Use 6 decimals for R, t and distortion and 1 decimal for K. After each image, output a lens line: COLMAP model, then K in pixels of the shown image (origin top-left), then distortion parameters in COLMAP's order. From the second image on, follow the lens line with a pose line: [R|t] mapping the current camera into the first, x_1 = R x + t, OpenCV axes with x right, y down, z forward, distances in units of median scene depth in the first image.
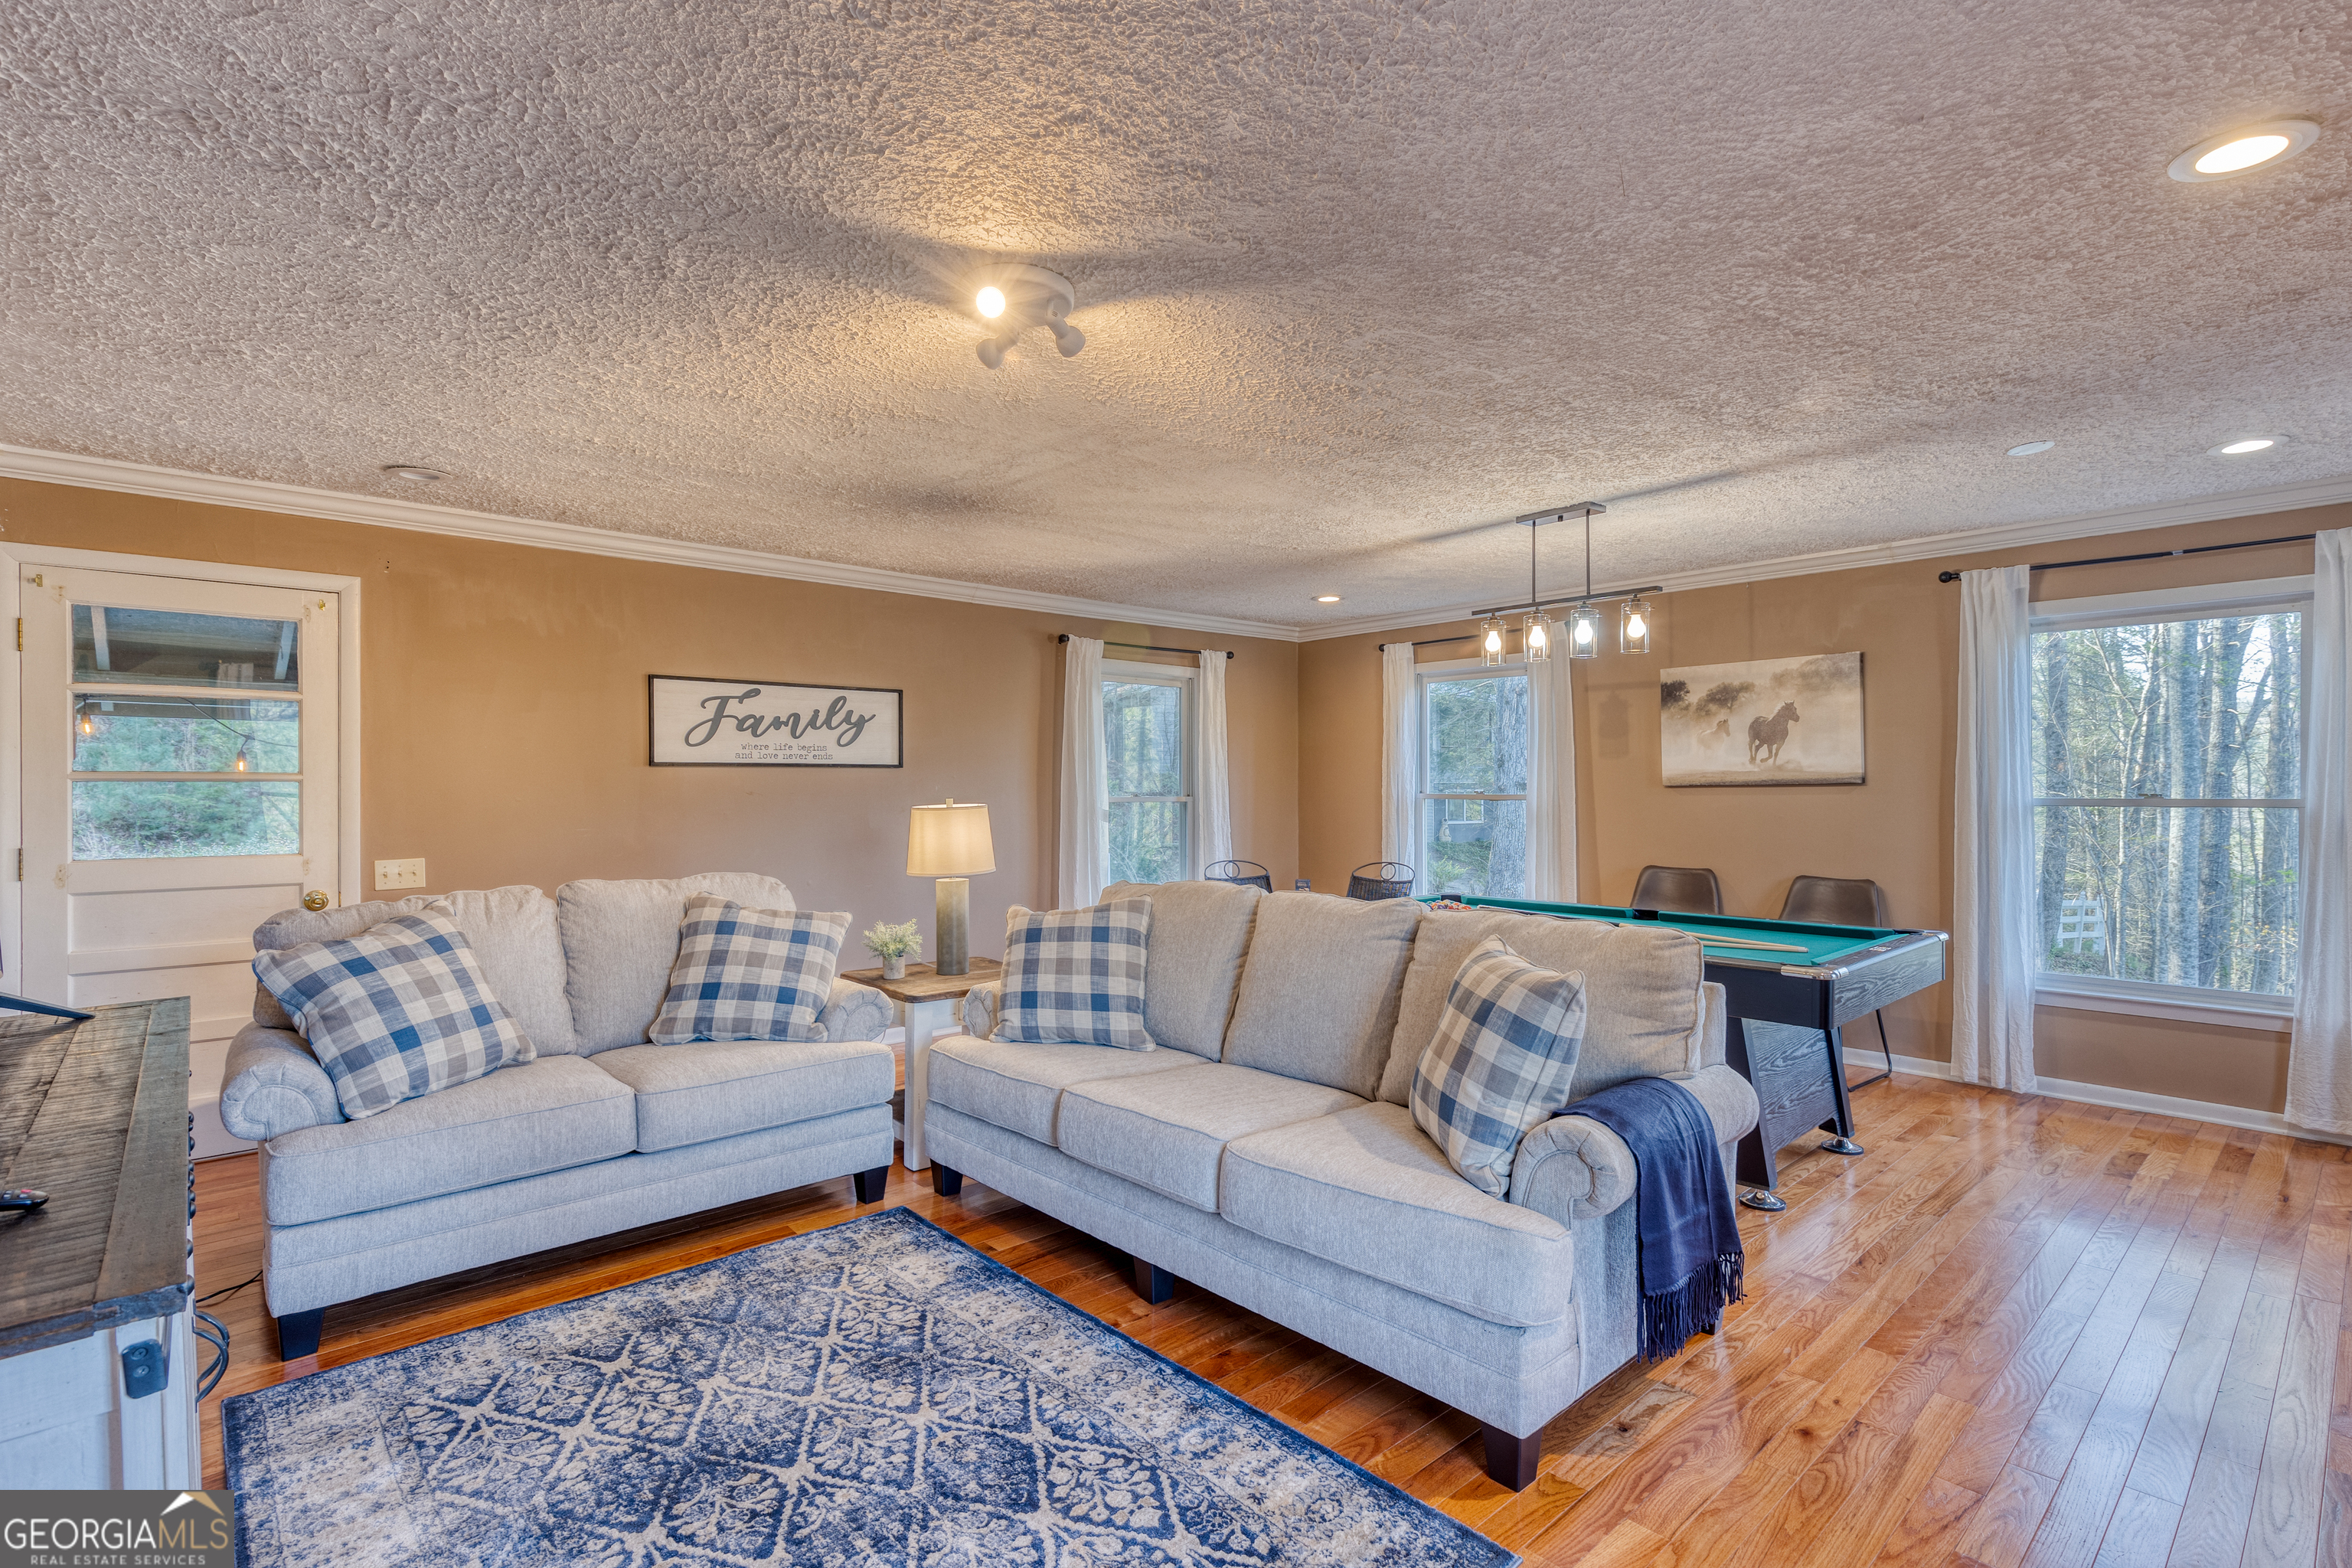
lens RADIAL K [[1112.2, 0, 1187.2], [0, 1112.2, 774.4], [0, 0, 1]] dist [-0.000148, -0.000772]
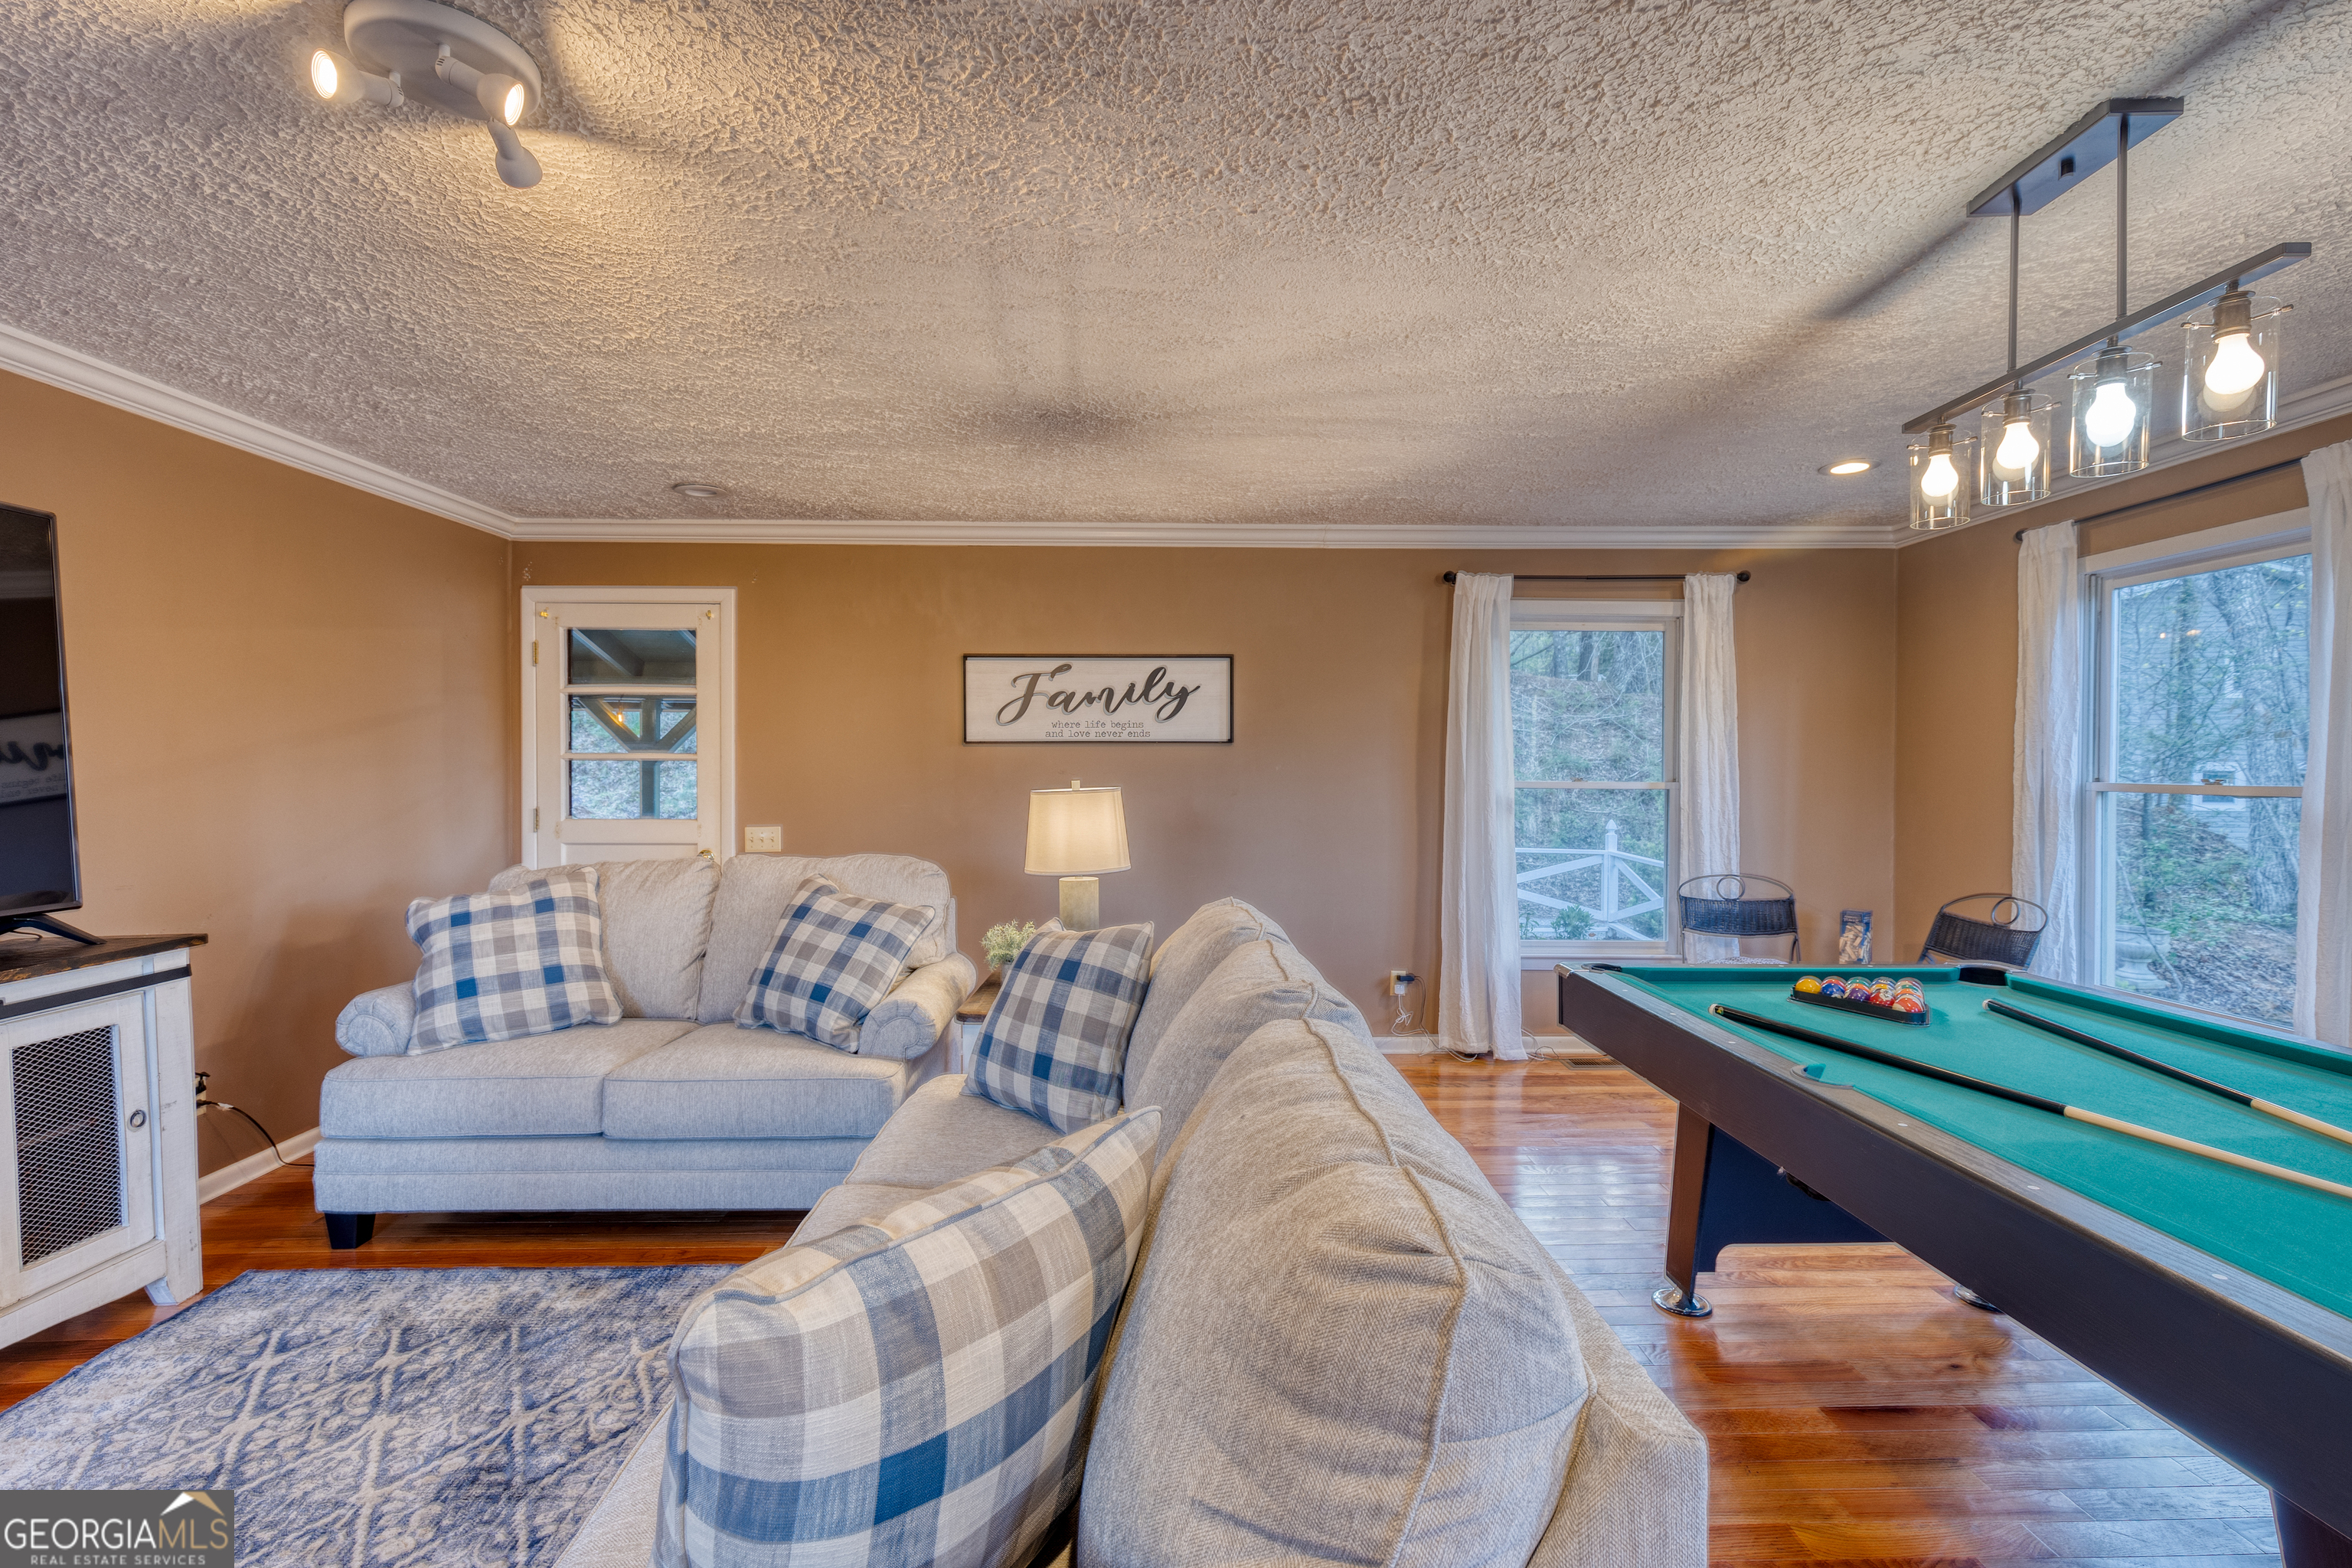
lens RADIAL K [[1064.2, 0, 1174.2], [0, 1064.2, 774.0], [0, 0, 1]] dist [0.003431, -0.000111]
pose [[0.750454, 0.009391, -0.660855, 0.341242], [0.003745, 0.999823, 0.018460, 0.002559], [0.660912, -0.016328, 0.750286, 0.425249]]
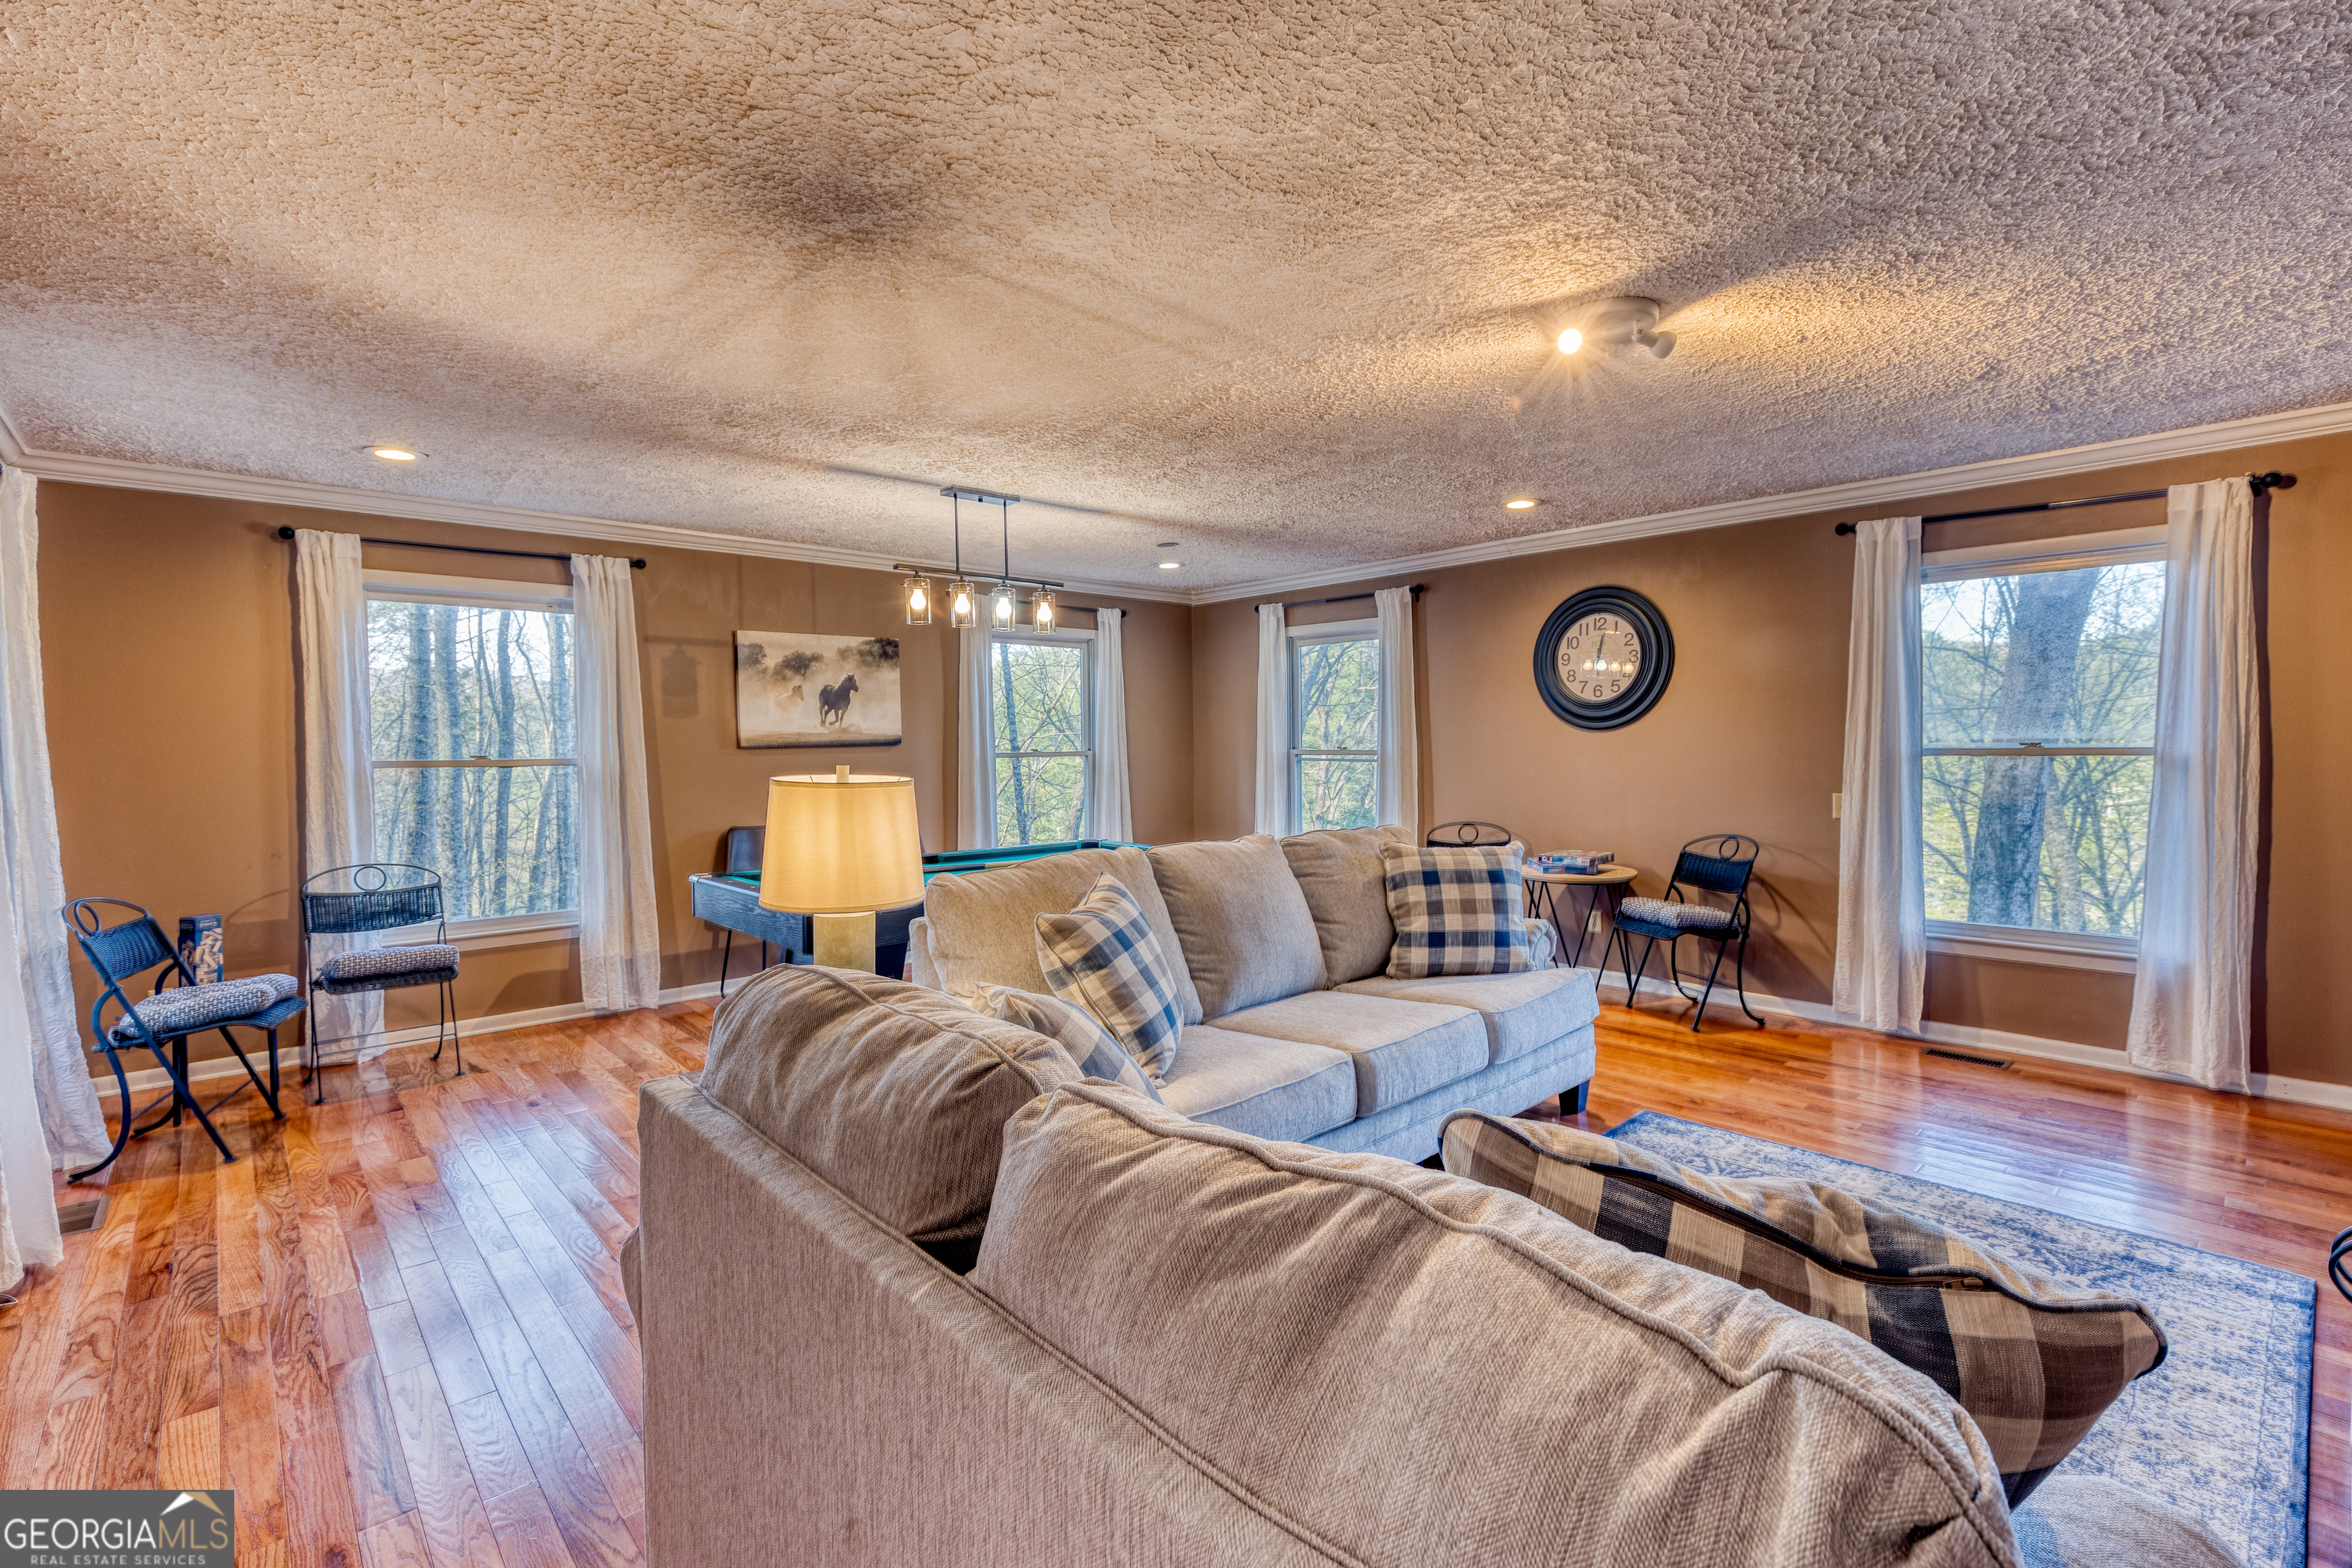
lens RADIAL K [[1064.2, 0, 1174.2], [0, 1064.2, 774.0], [0, 0, 1]] dist [0.003431, -0.000111]
pose [[-0.001130, -0.027243, 0.999628, -0.693498], [-0.001931, 0.999627, 0.027241, 0.010397], [-0.999997, -0.001900, -0.001182, 0.785699]]
